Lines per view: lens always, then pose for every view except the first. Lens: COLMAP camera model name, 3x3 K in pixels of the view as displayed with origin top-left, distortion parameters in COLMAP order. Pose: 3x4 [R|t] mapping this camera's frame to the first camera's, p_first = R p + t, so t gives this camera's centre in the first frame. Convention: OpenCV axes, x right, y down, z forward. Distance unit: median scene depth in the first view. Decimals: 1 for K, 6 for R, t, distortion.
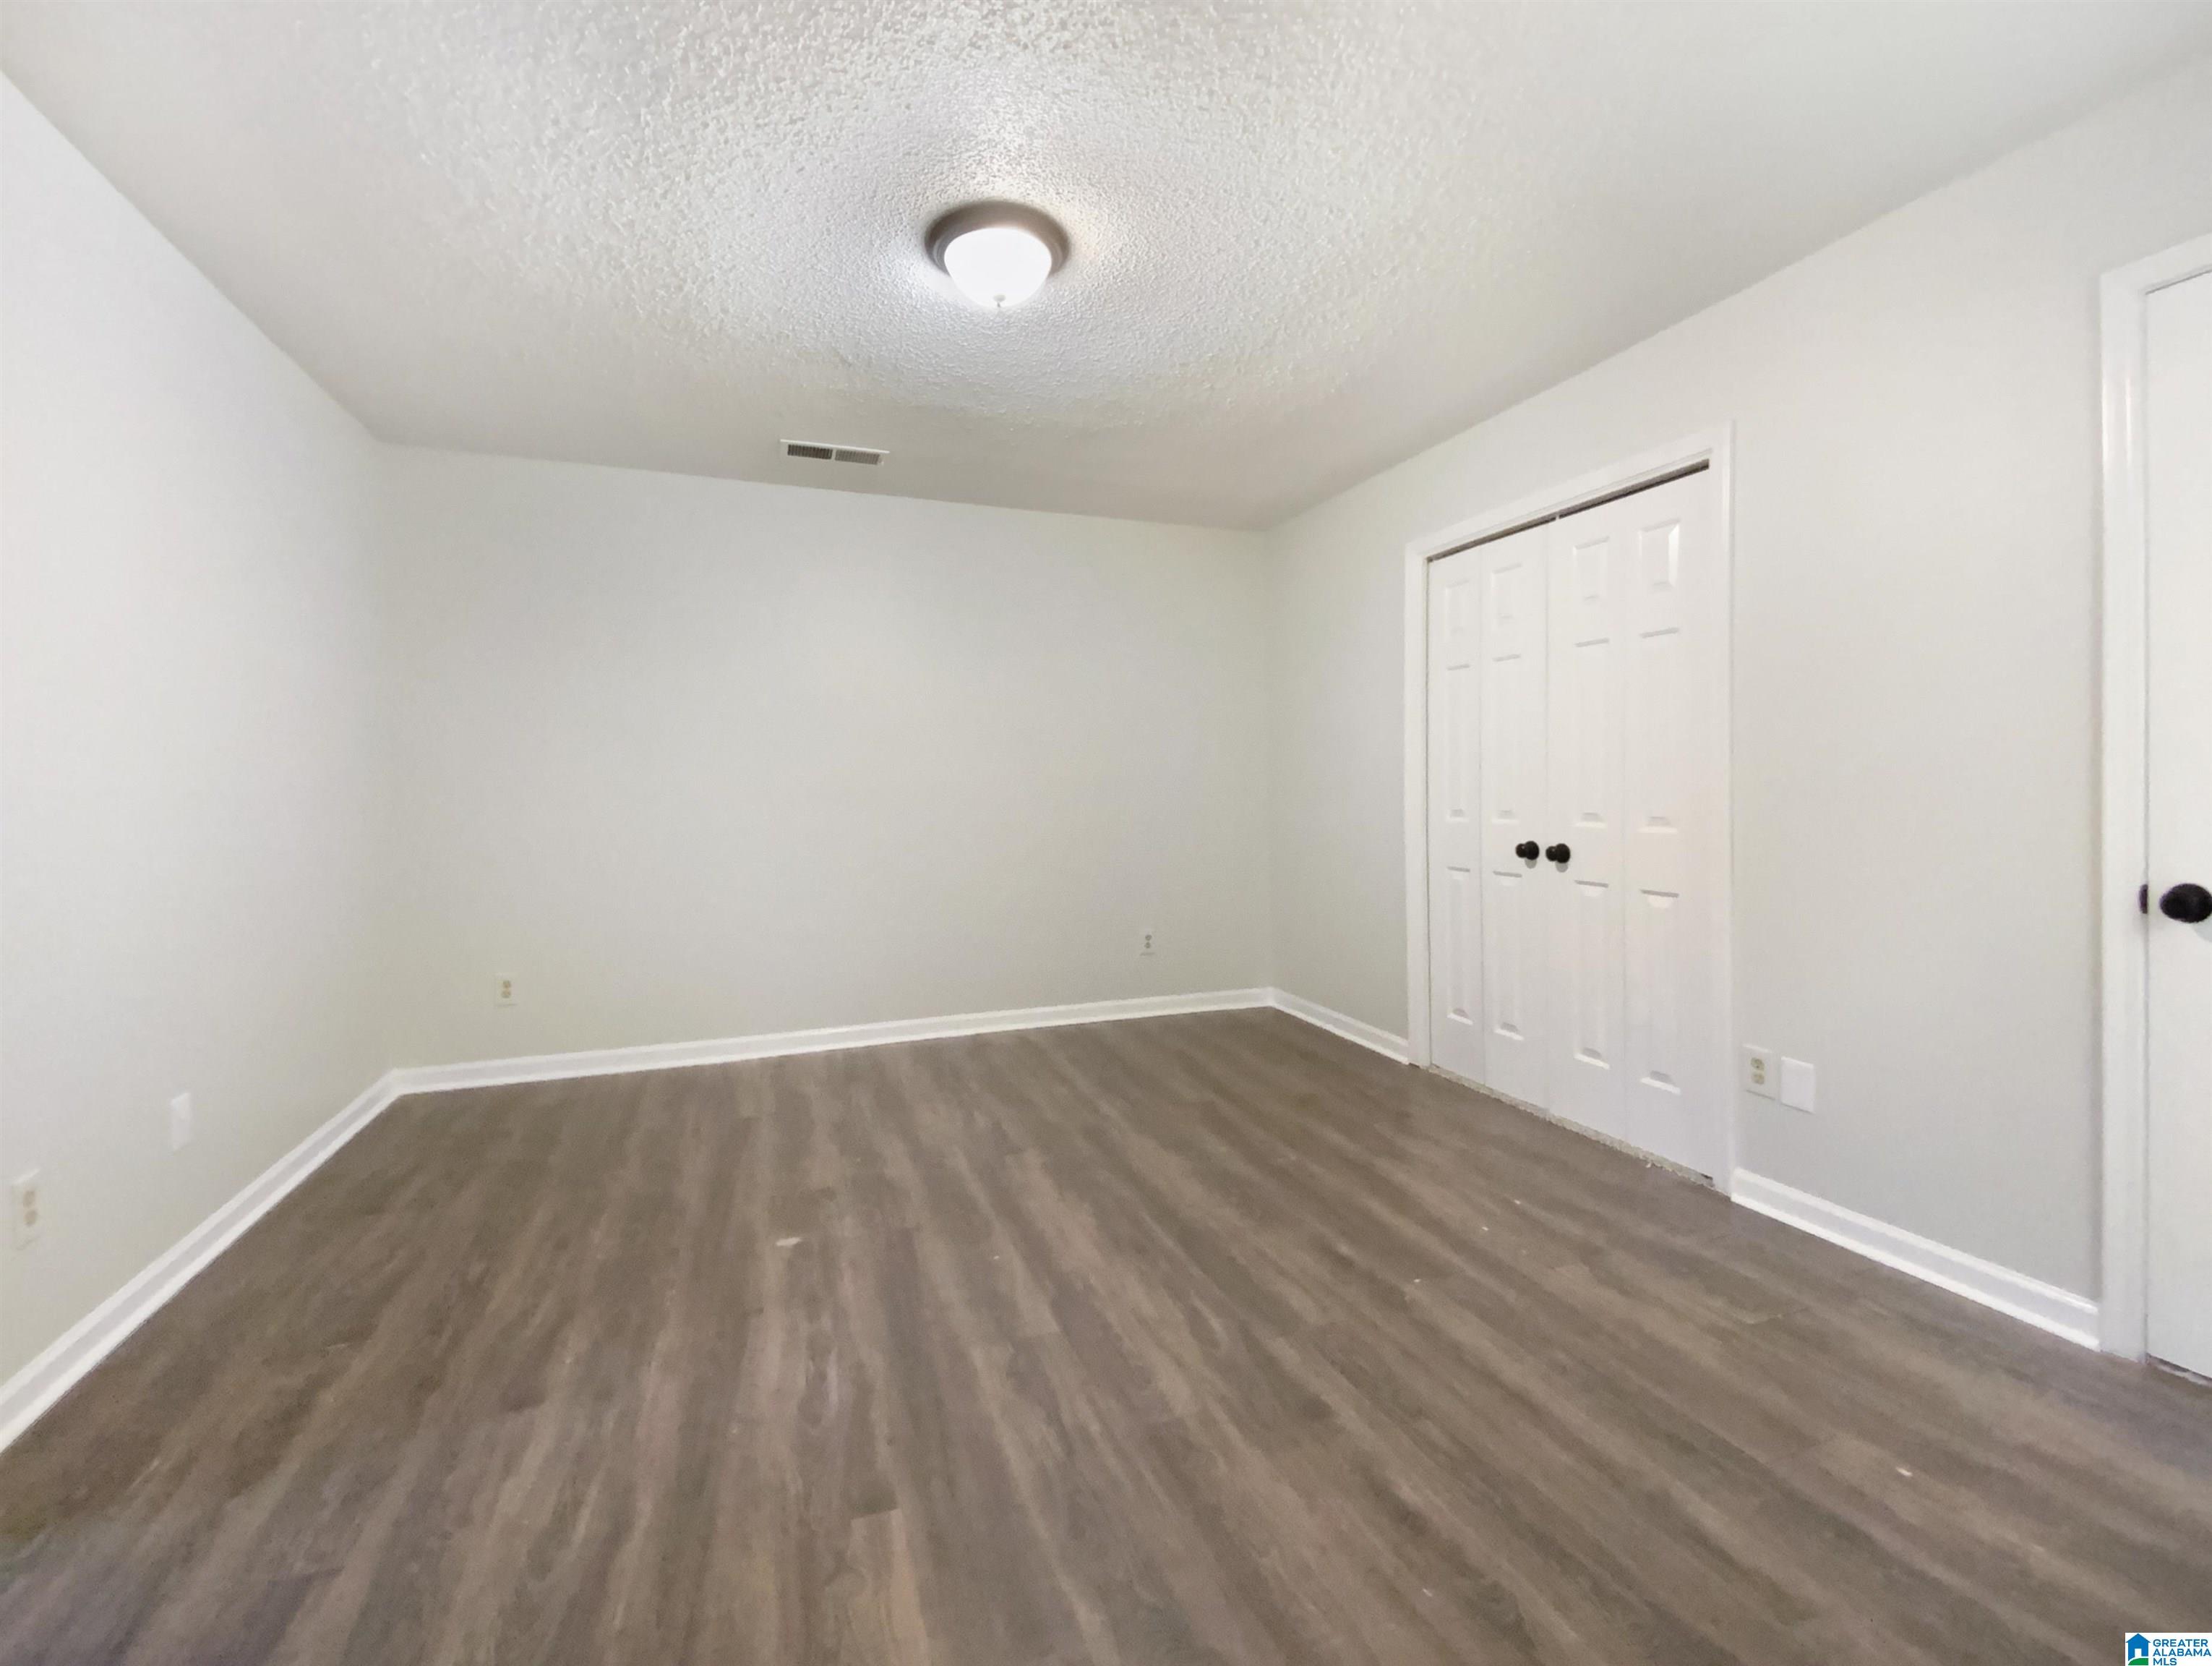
lens RADIAL K [[961.3, 0, 1107.0], [0, 961.3, 804.8], [0, 0, 1]] dist [0.000574, 0.000185]
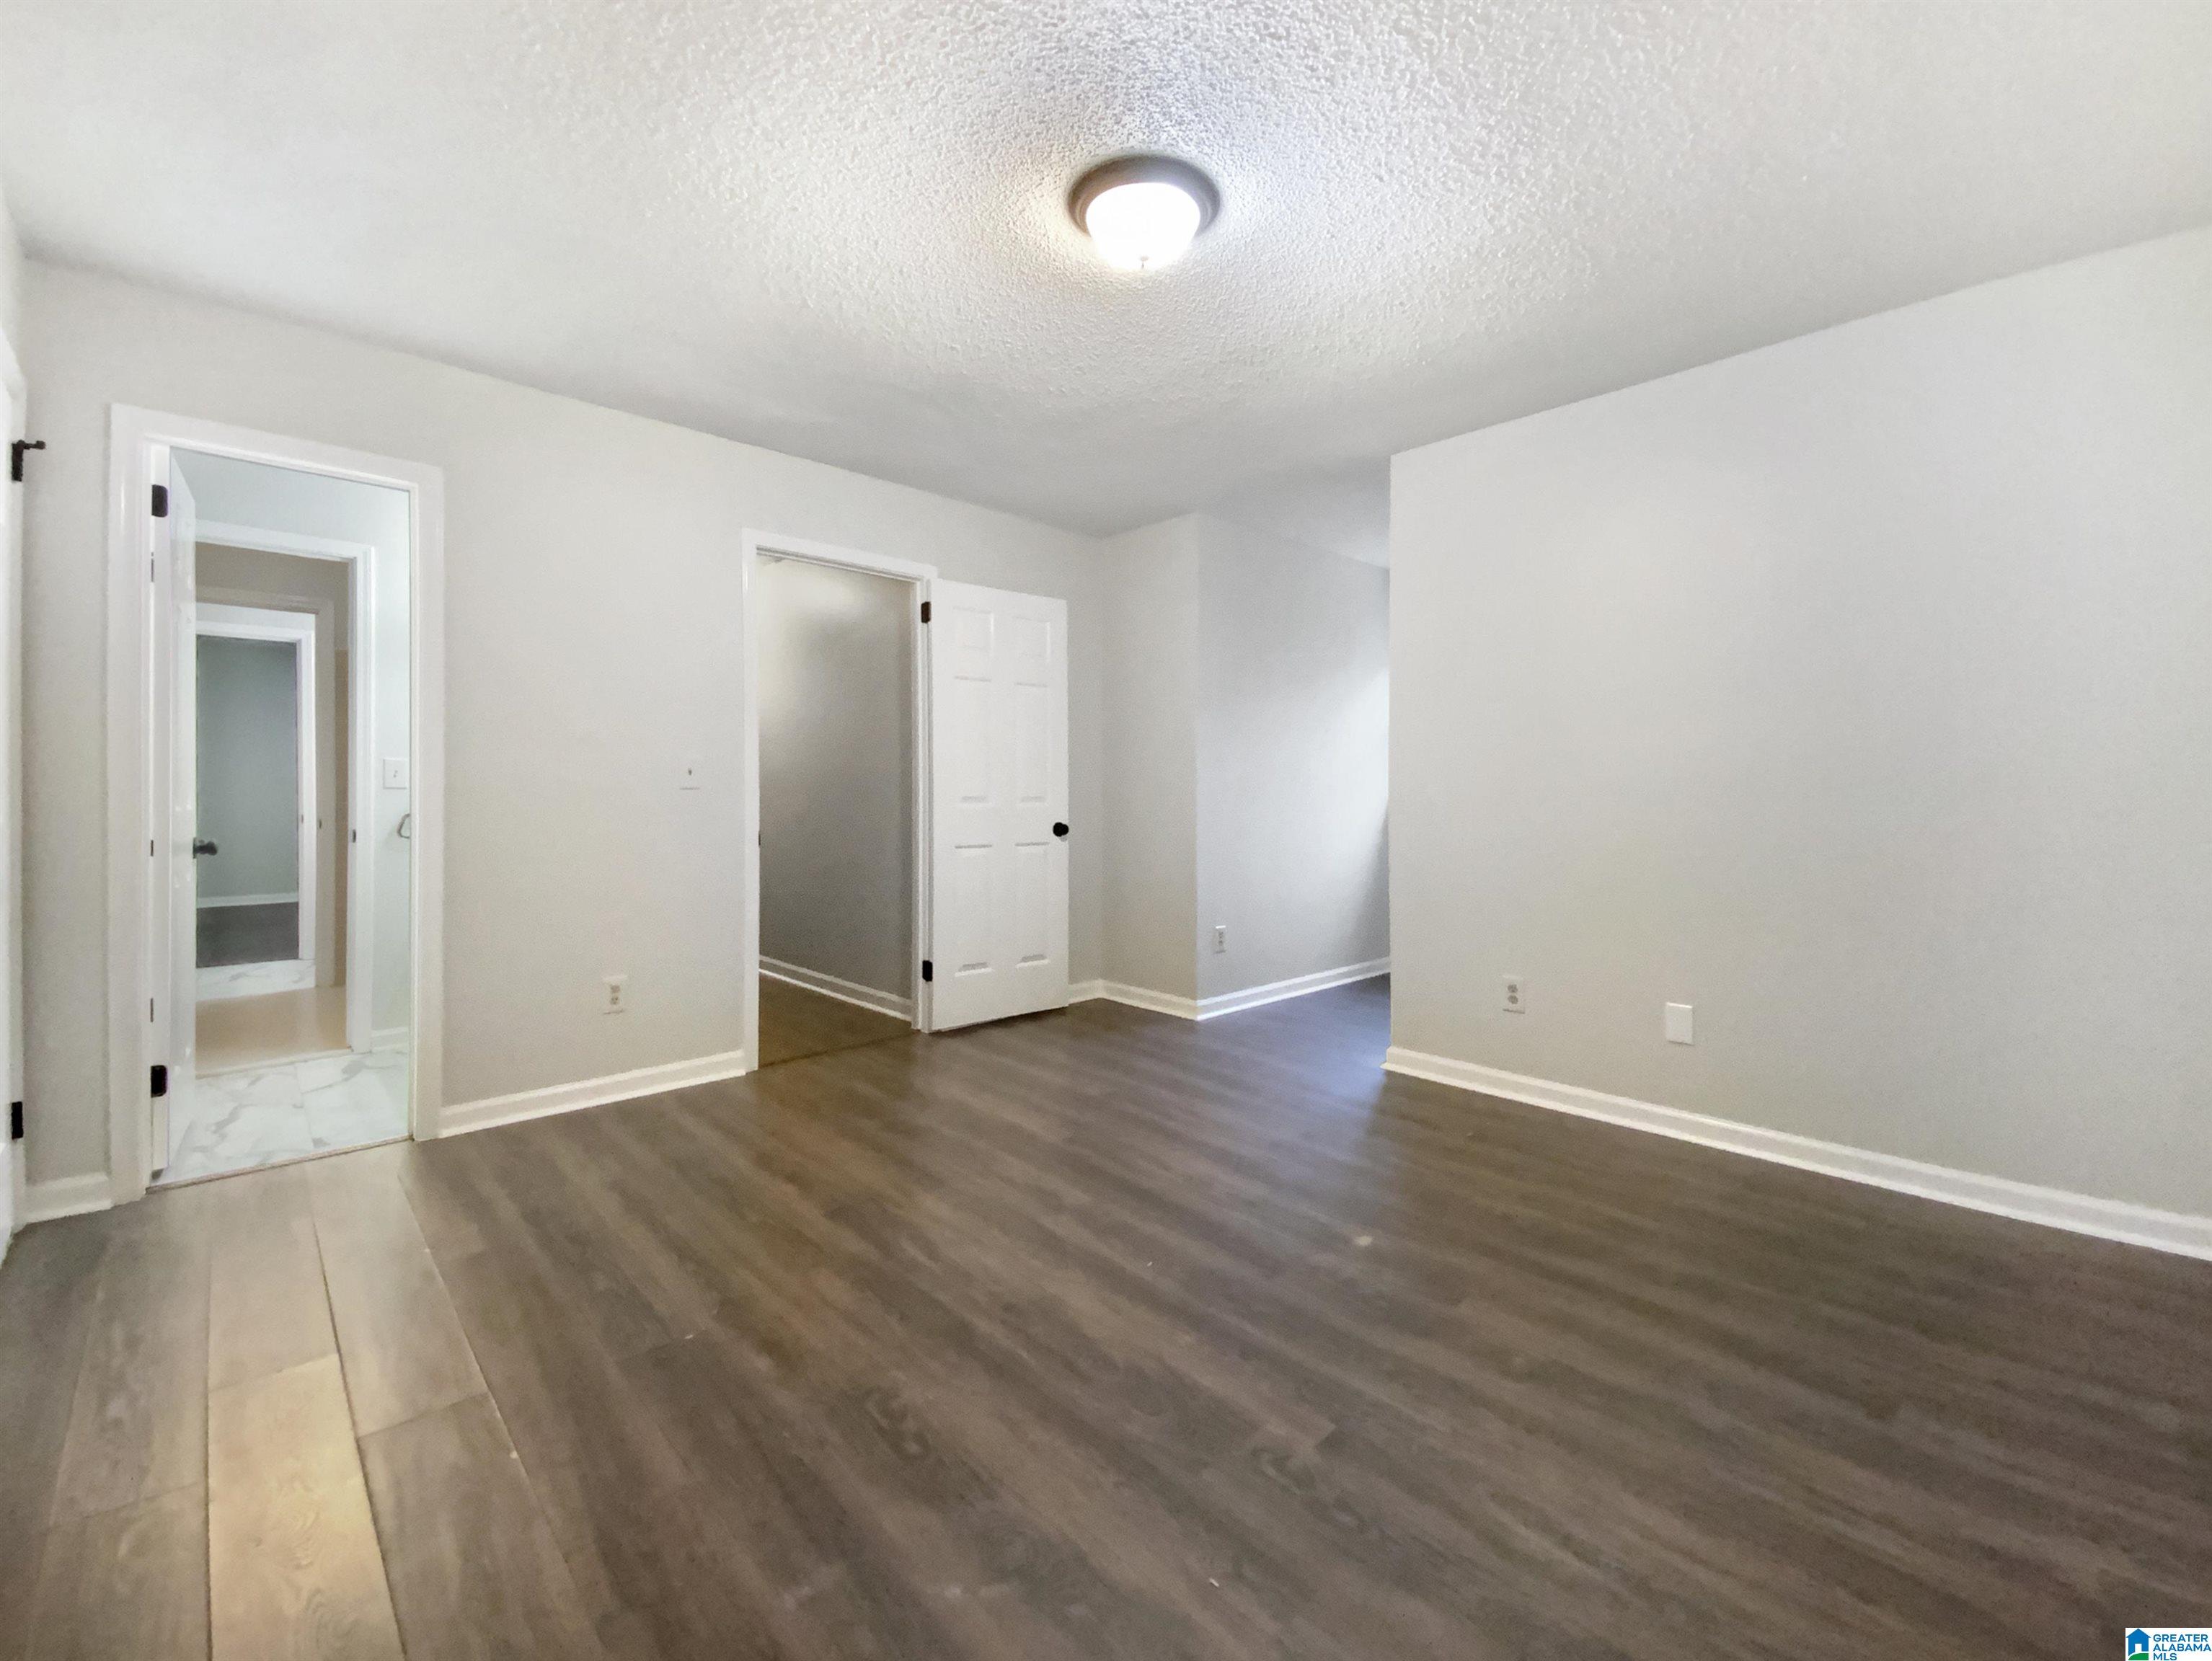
lens RADIAL K [[961.2, 0, 1107.0], [0, 961.2, 802.3], [0, 0, 1]] dist [0.000574, 0.000185]
pose [[-0.926766, 0.007921, -0.375555, 0.282604], [0.003824, 0.999925, 0.011655, -0.002909], [0.375619, 0.009366, -0.926727, 1.869148]]
